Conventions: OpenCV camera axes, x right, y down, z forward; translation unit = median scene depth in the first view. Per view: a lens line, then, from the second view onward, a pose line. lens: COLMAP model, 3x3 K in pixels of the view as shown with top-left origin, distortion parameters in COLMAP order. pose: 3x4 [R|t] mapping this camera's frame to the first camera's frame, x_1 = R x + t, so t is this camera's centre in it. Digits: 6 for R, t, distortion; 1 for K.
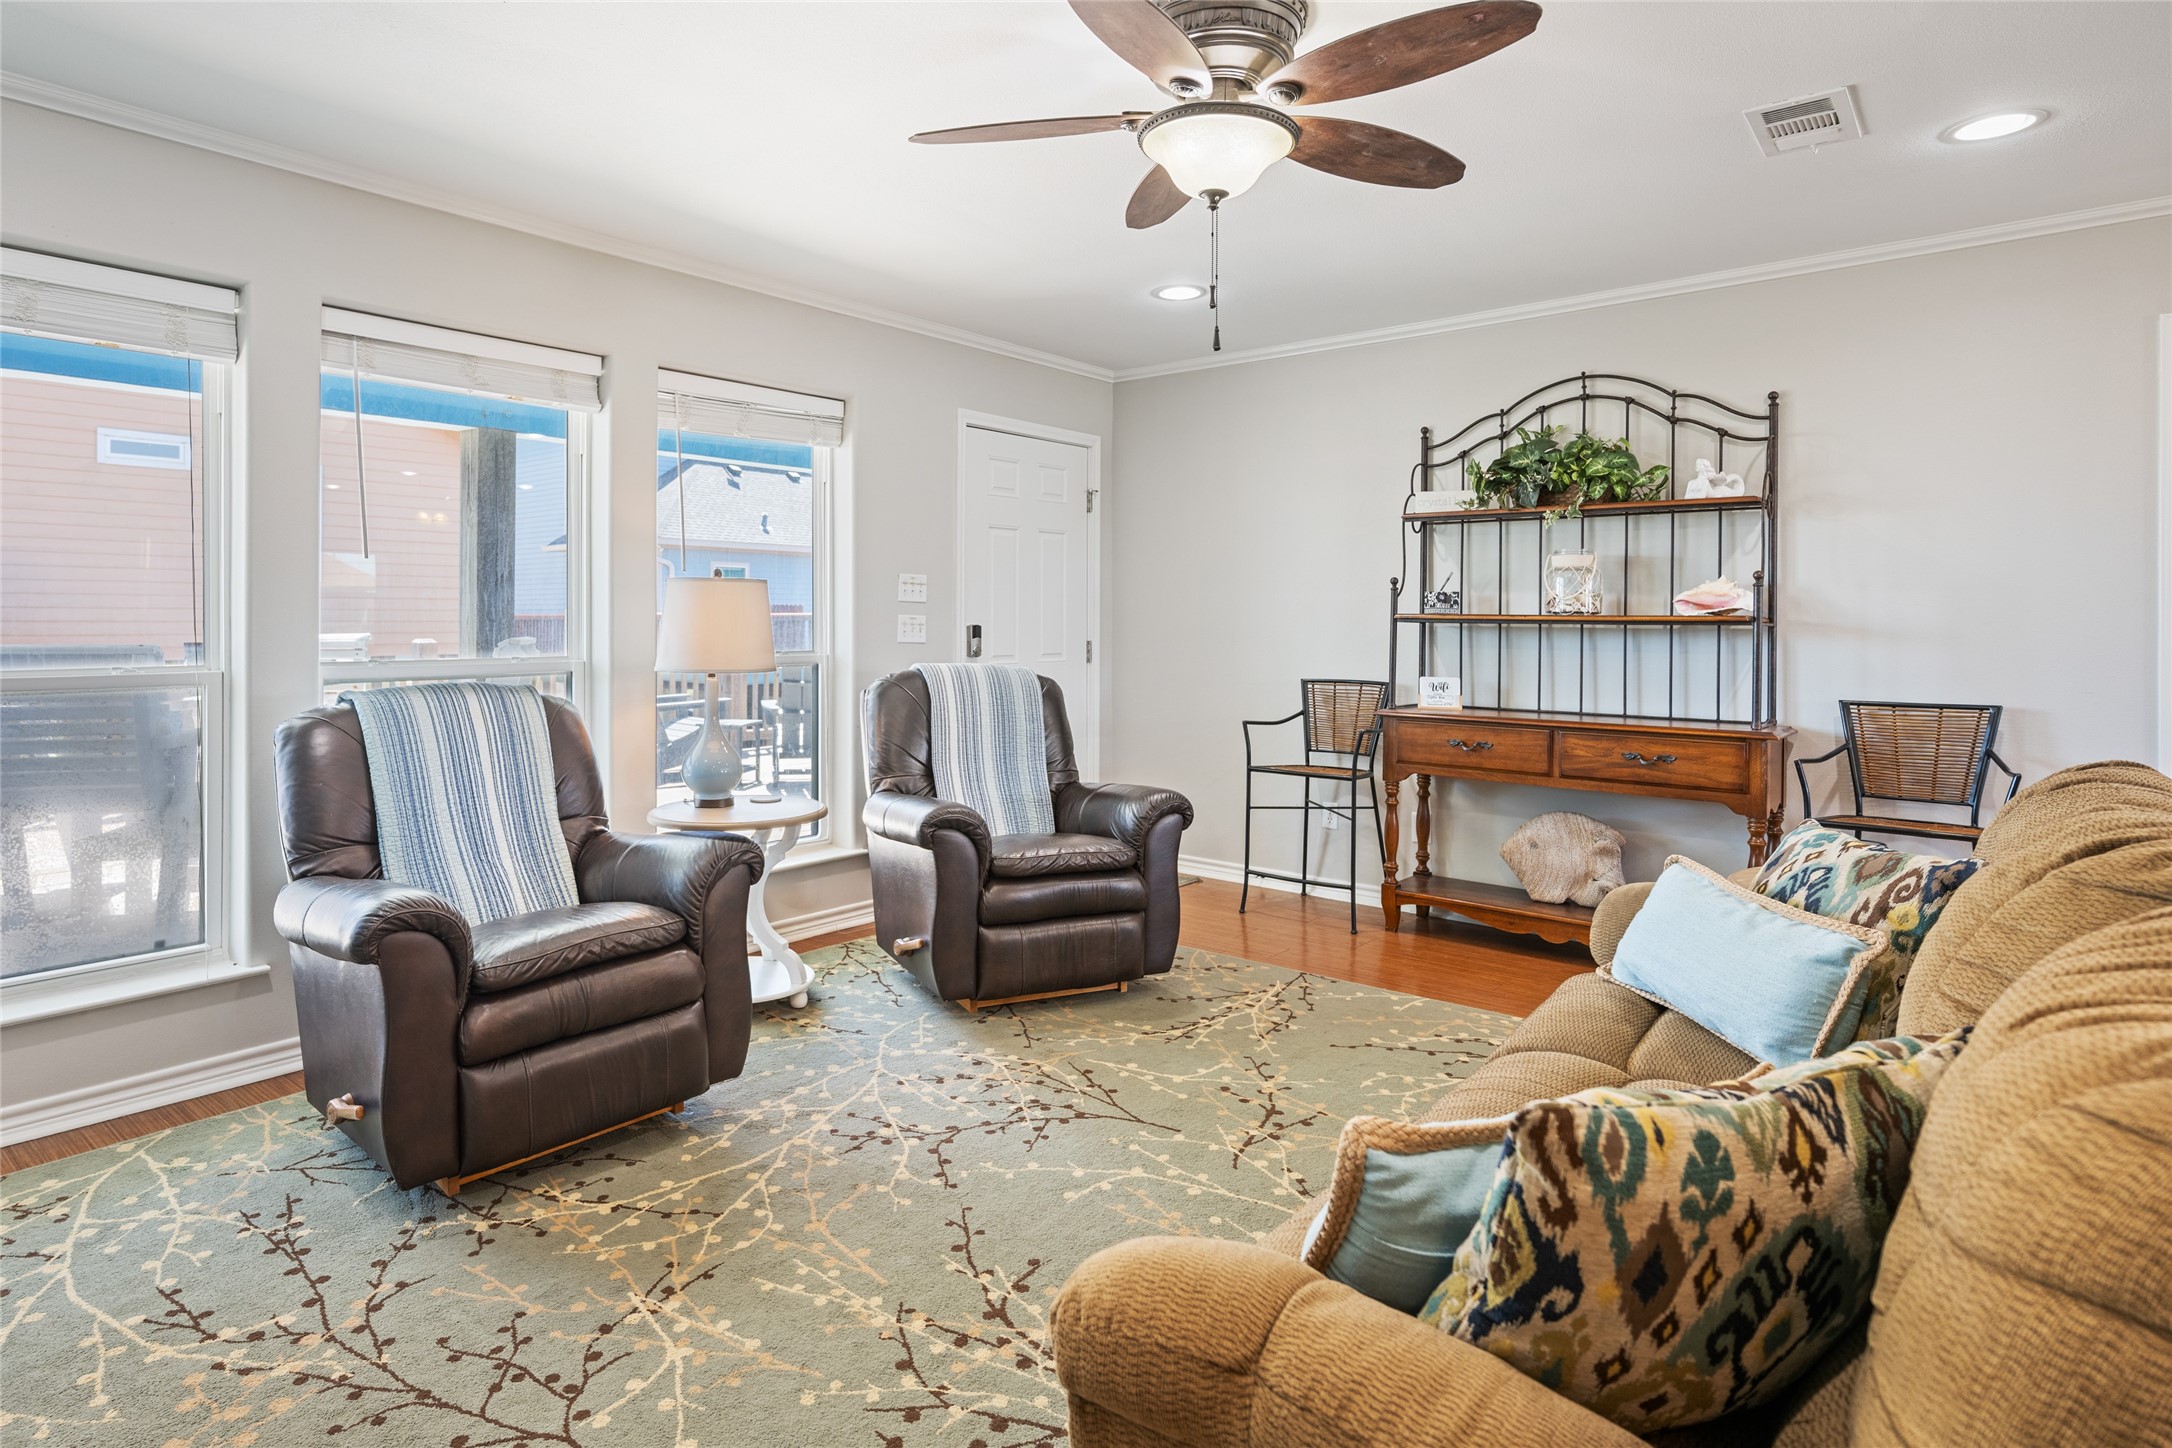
lens RADIAL K [[1183.0, 0, 969.7], [0, 1183.0, 622.0], [0, 0, 1]] dist [-0.001924, 0.000379]
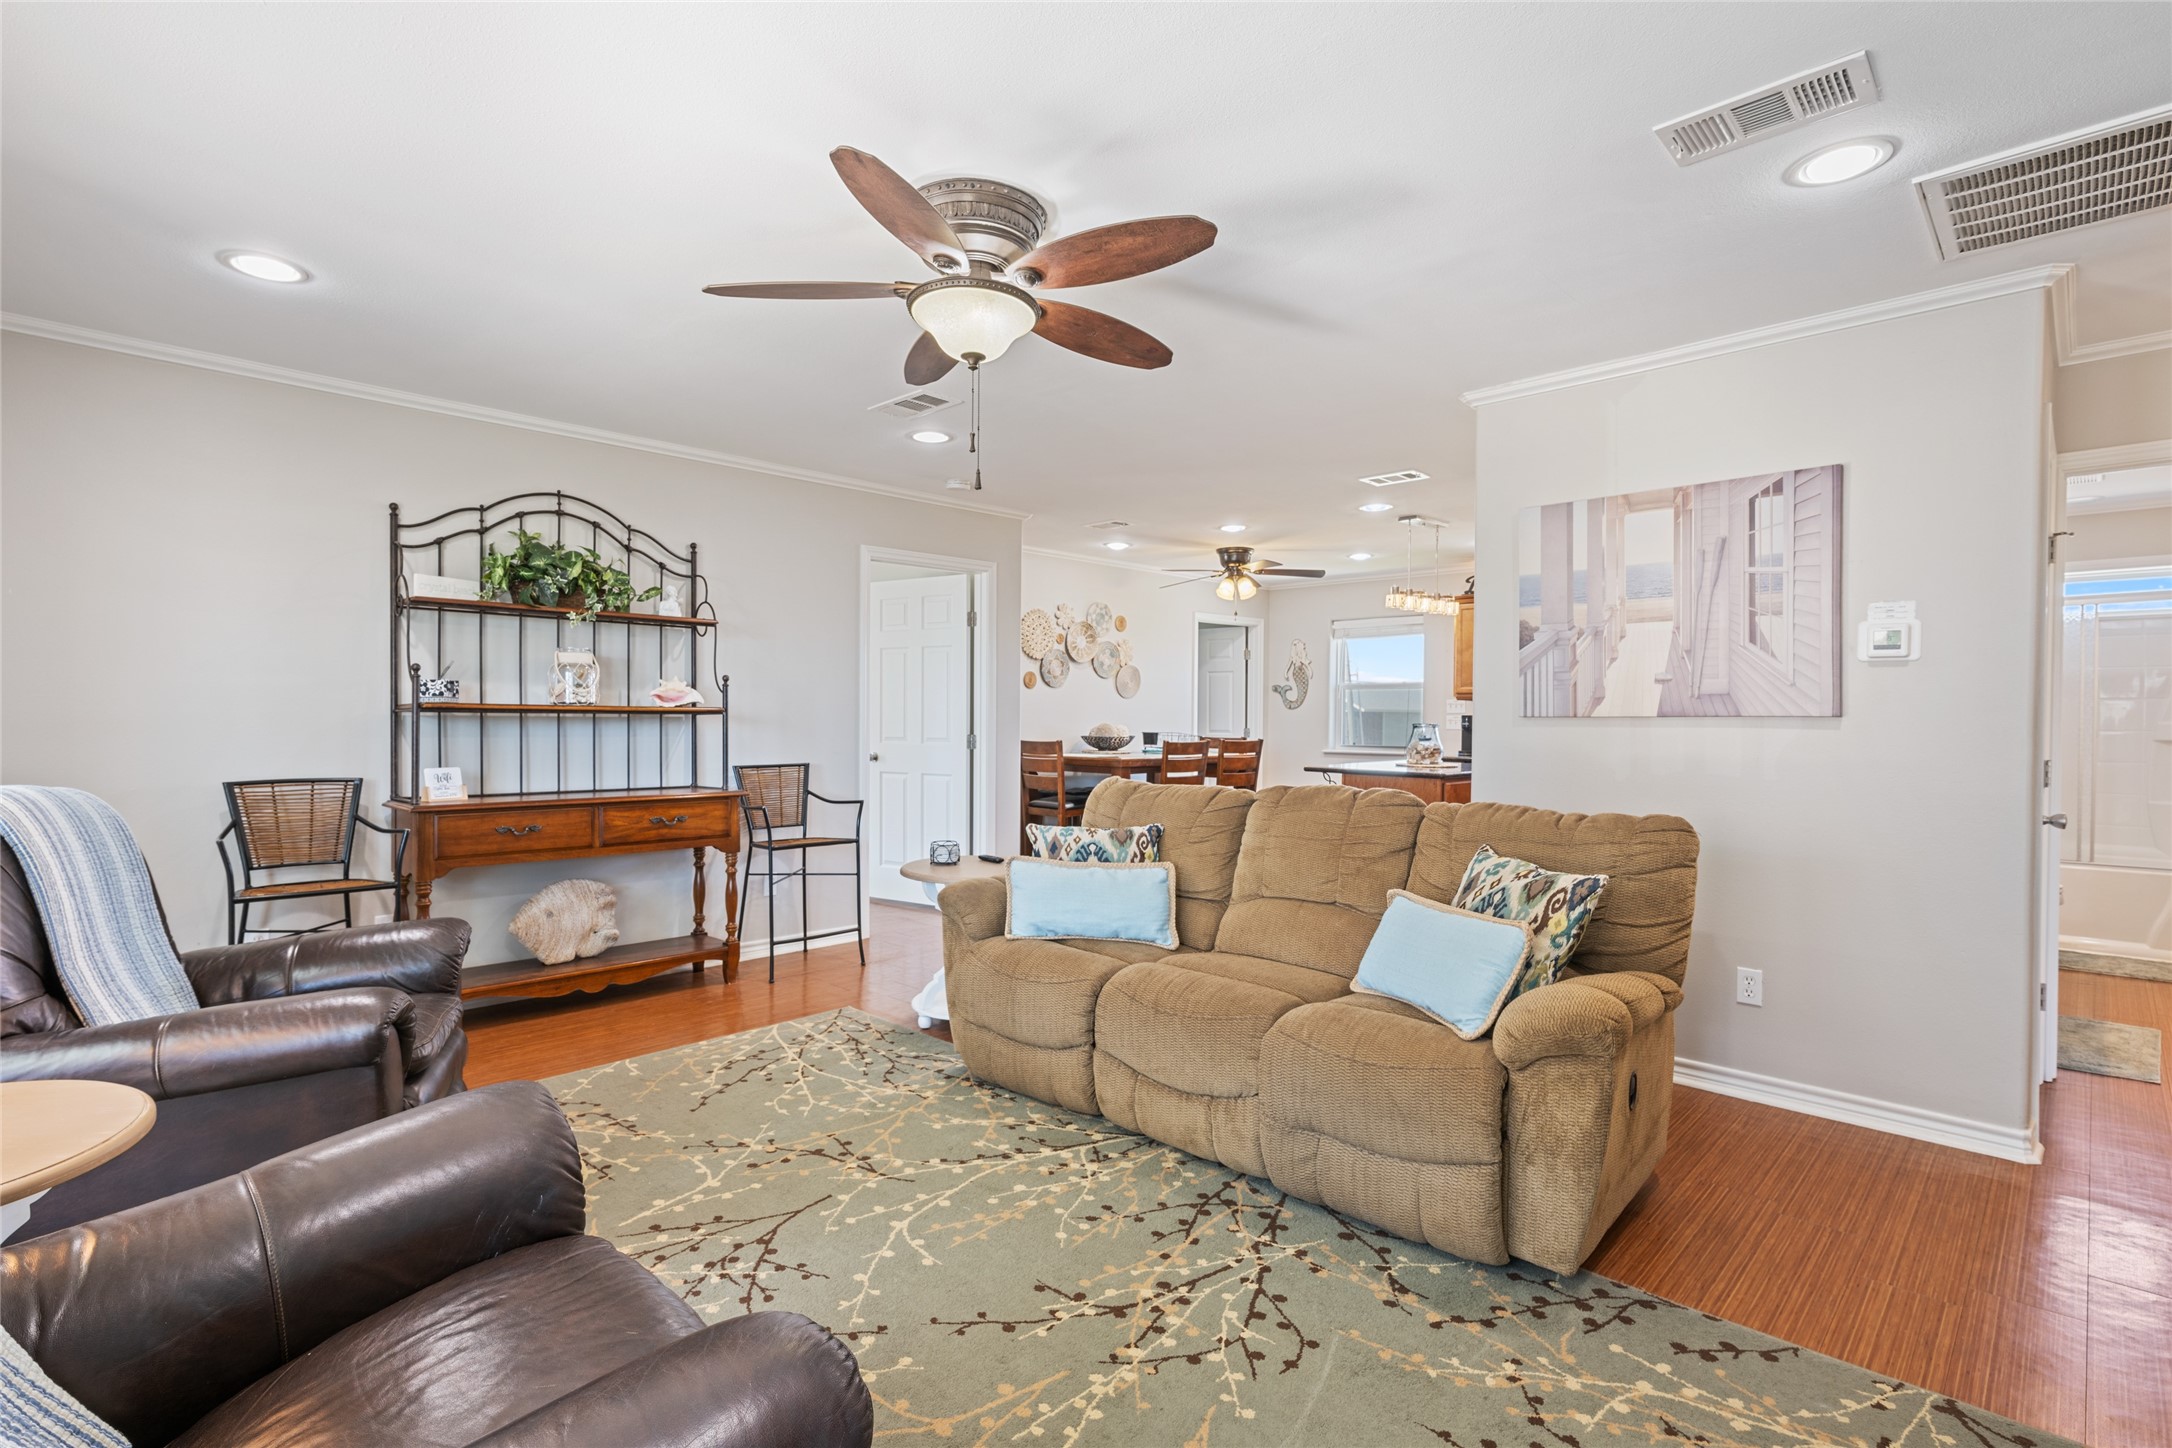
lens RADIAL K [[1037.5, 0, 1086.0], [0, 1037.5, 724.0], [0, 0, 1]] dist [-0.000479, 0.000250]
pose [[0.034635, -0.012108, 0.999327, -0.612057], [-0.003401, 0.999919, 0.012233, -0.002521], [-0.999394, -0.003822, 0.034591, 0.616897]]
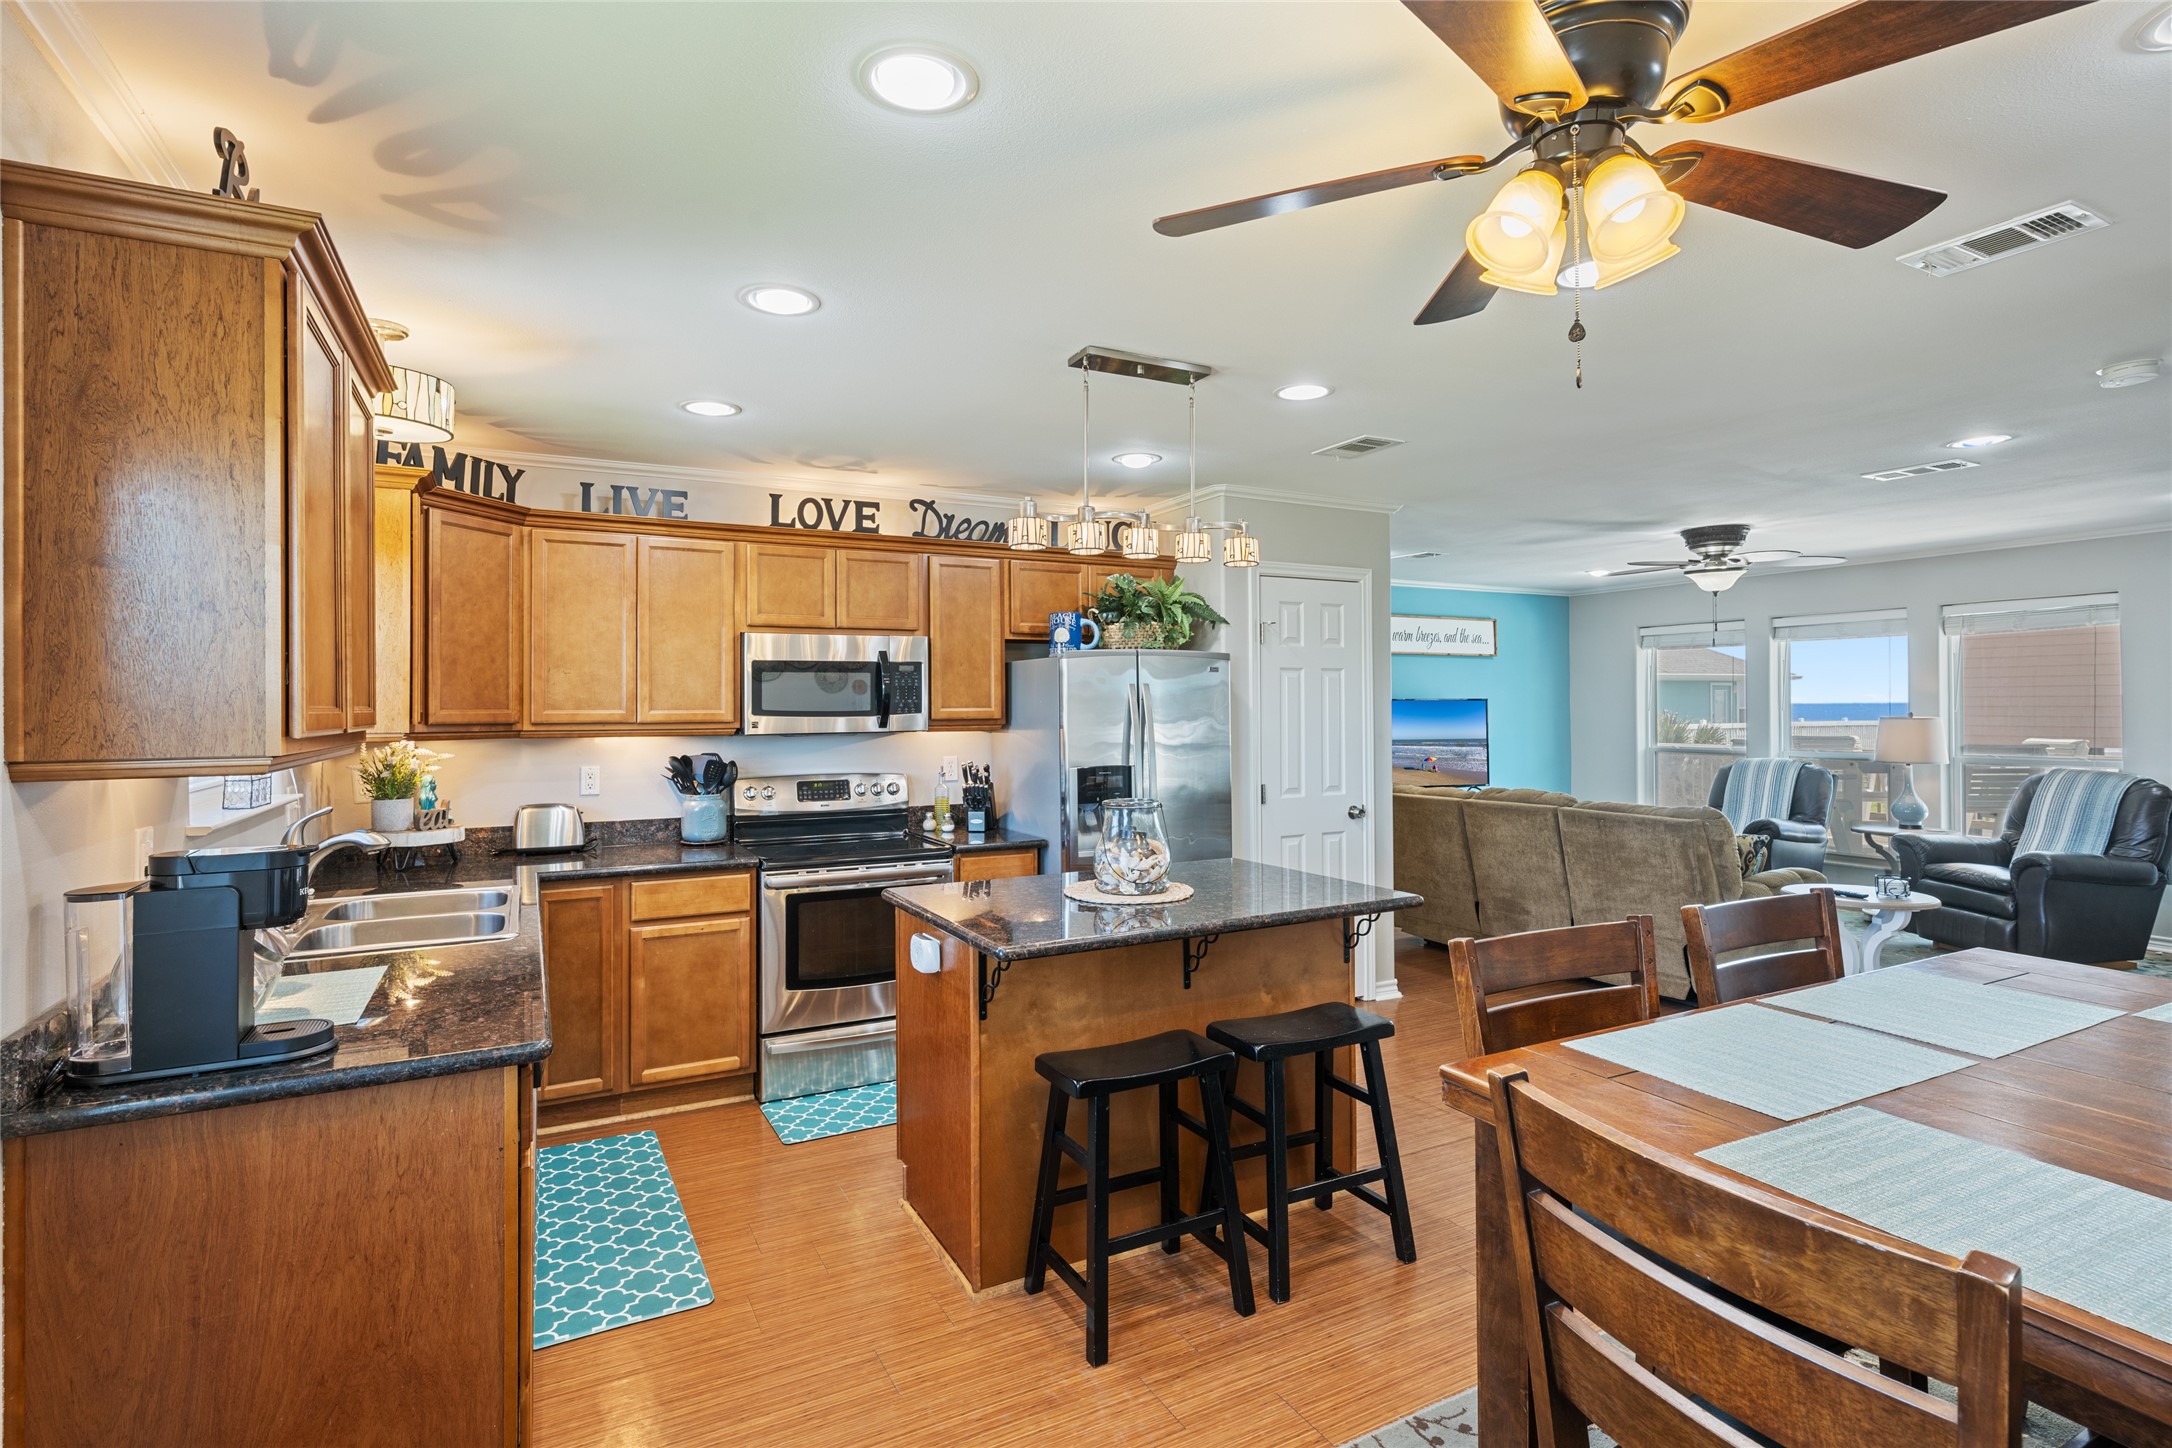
lens RADIAL K [[1042.3, 0, 1079.2], [0, 1042.3, 698.2], [0, 0, 1]] dist [-0.000705, 0.001388]
pose [[-0.344519, -0.009125, -0.938735, 2.224775], [0.002507, 0.999940, -0.010640, -0.060180], [0.938776, -0.006019, -0.344475, 0.310174]]
